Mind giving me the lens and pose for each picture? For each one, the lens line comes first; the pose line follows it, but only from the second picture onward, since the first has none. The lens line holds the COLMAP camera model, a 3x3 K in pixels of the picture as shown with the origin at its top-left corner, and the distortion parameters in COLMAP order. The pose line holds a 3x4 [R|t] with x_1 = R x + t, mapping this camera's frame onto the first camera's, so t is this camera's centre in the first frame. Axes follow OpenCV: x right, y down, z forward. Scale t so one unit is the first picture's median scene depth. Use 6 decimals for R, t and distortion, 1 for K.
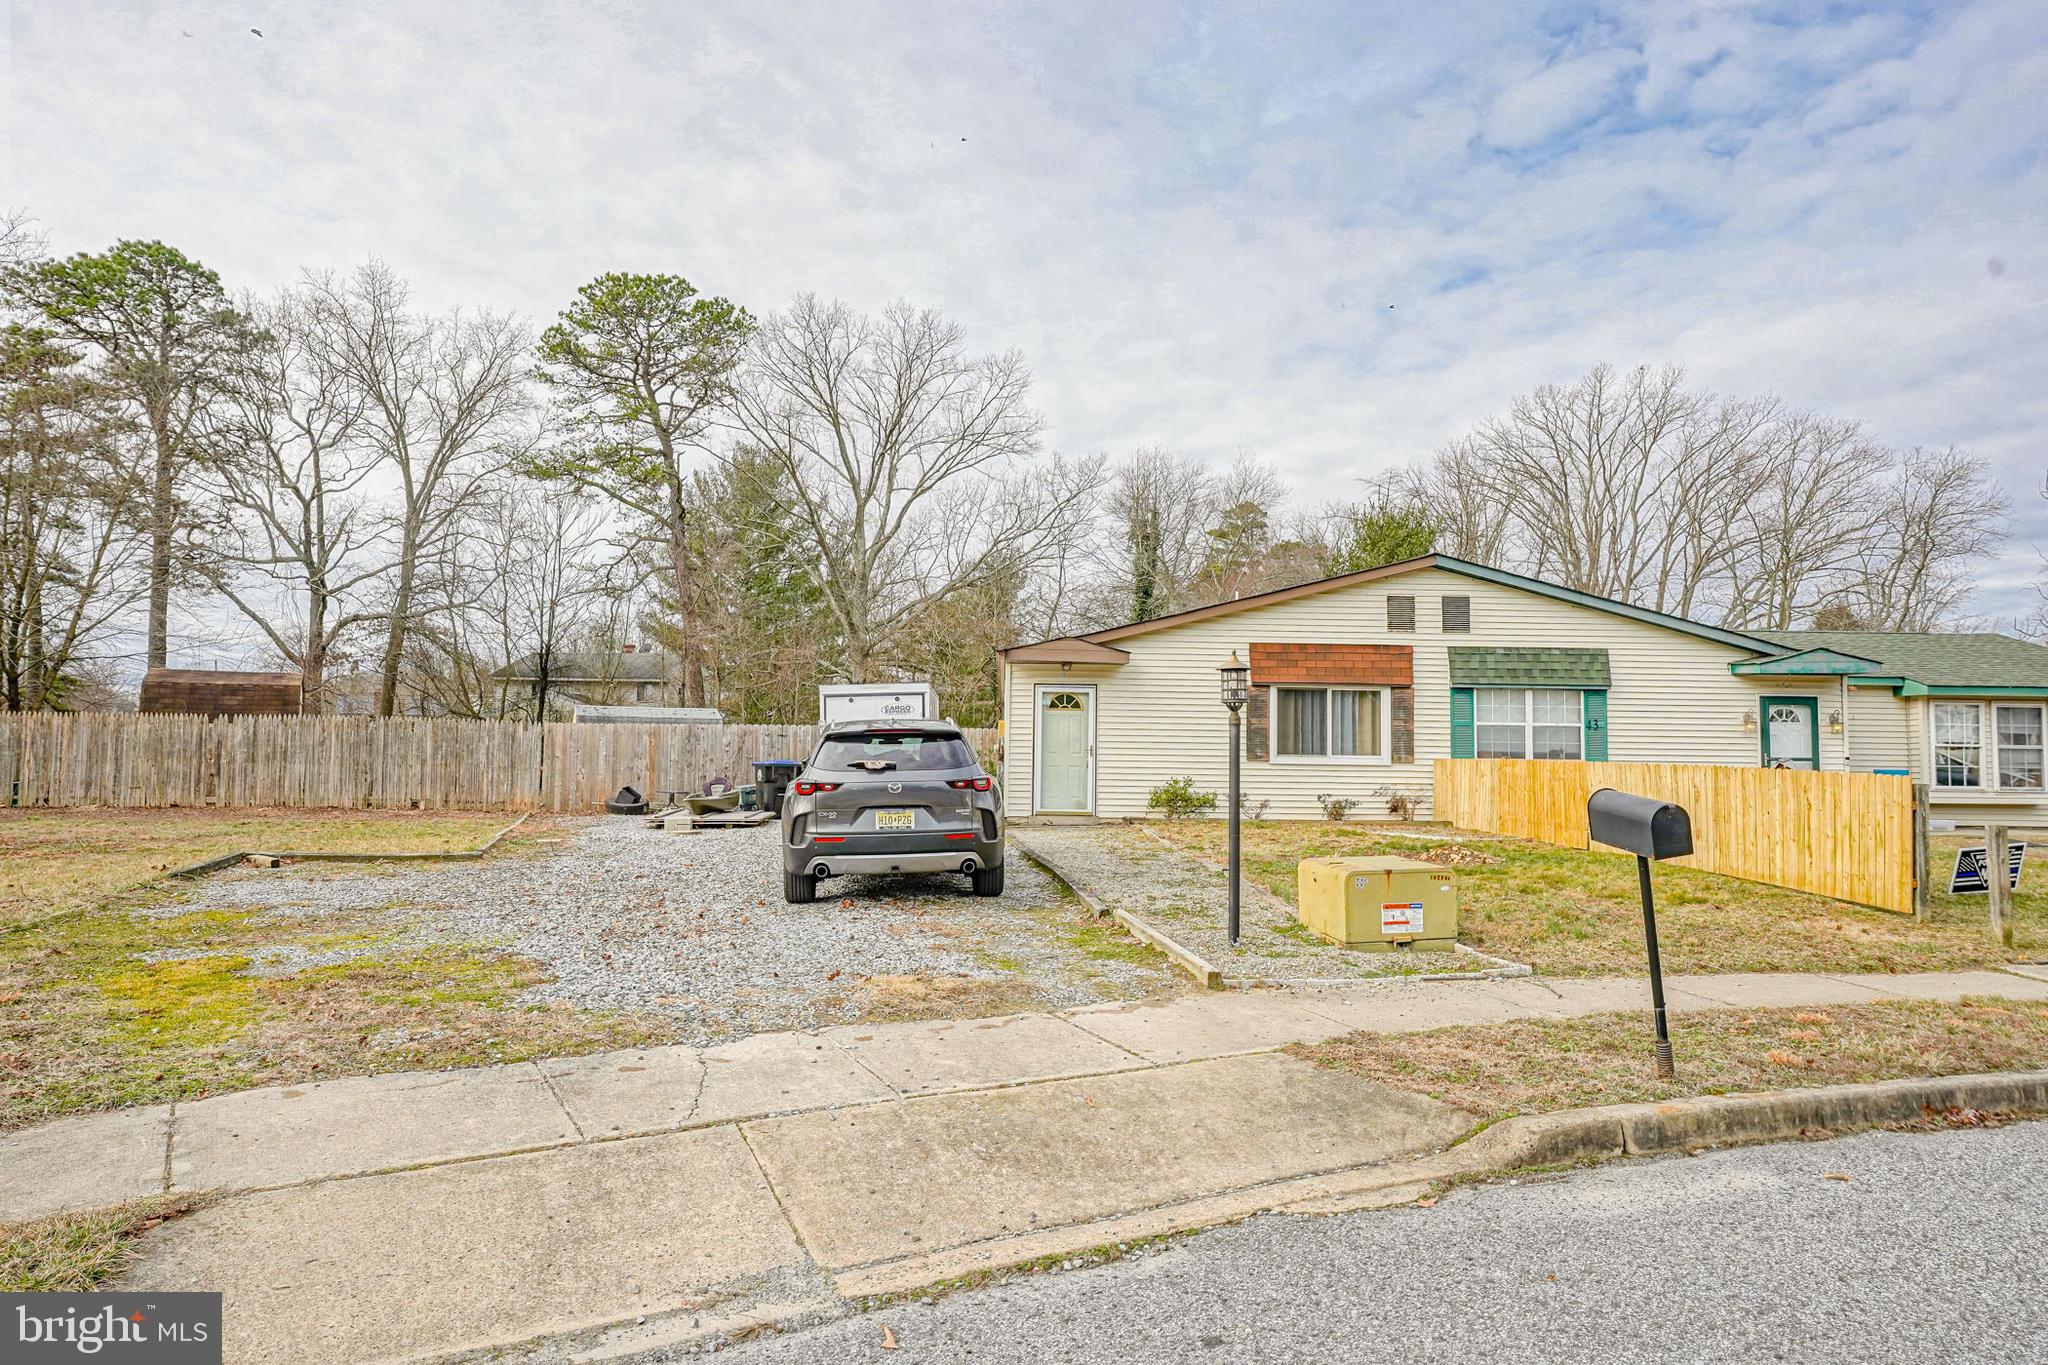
lens RADIAL K [[1185.8, 0, 1024.0], [0, 1185.8, 682.5], [0, 0, 1]] dist [0.034974, 0.000481]
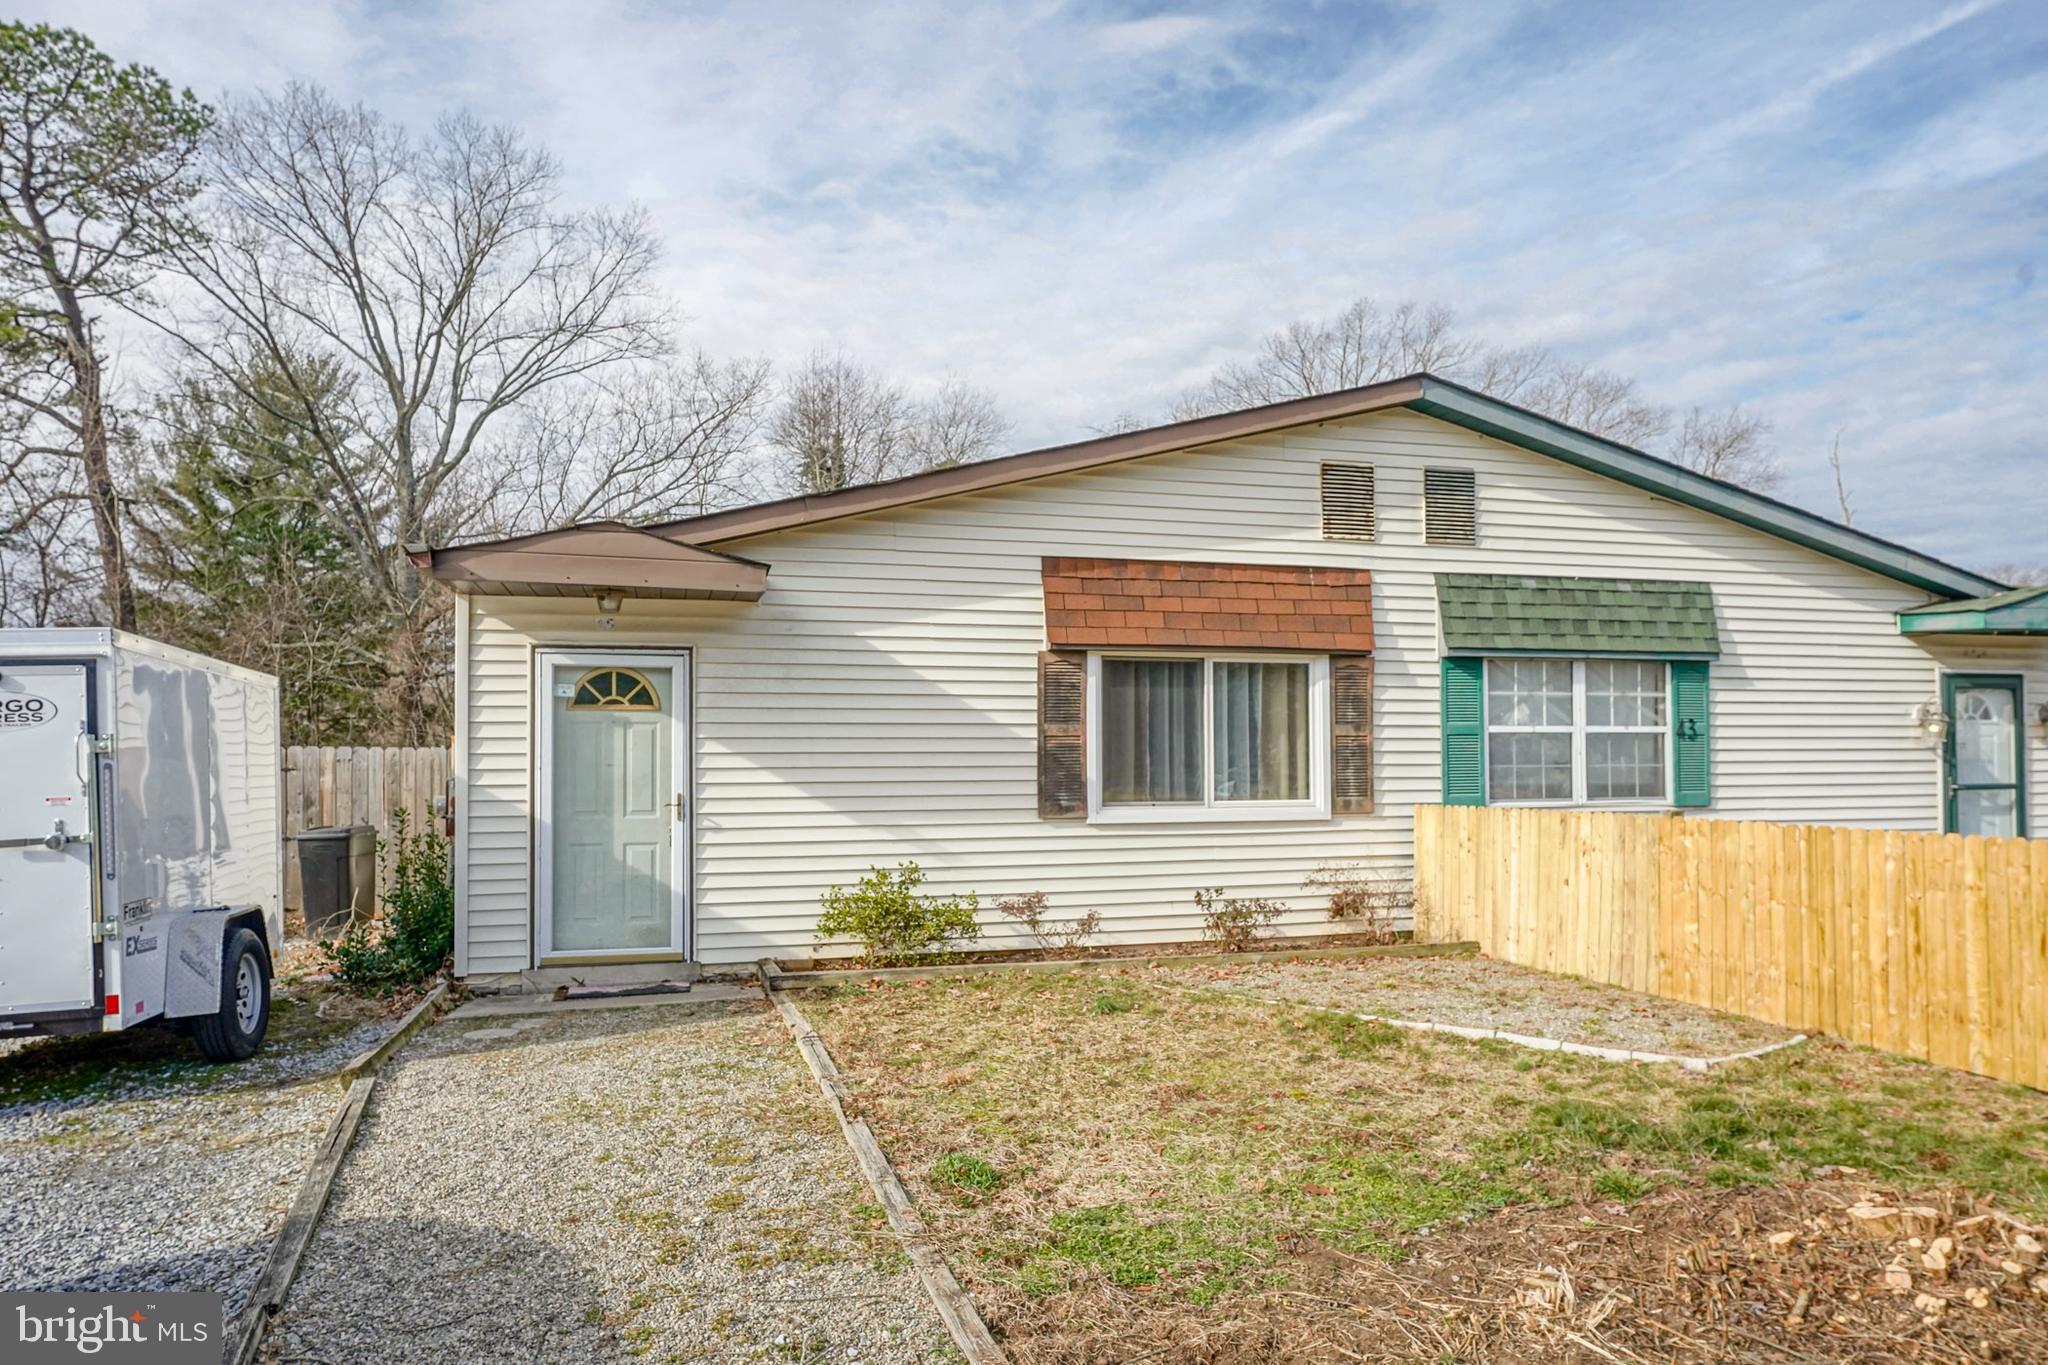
lens RADIAL K [[1253.6, 0, 1024.0], [0, 1253.6, 682.5], [0, 0, 1]] dist [0.016978, -0.000670]
pose [[0.967510, -0.002947, 0.252816, 0.062456], [0.002942, 0.999996, 0.000400, 0.014108], [-0.252816, 0.000357, 0.967514, 0.544389]]
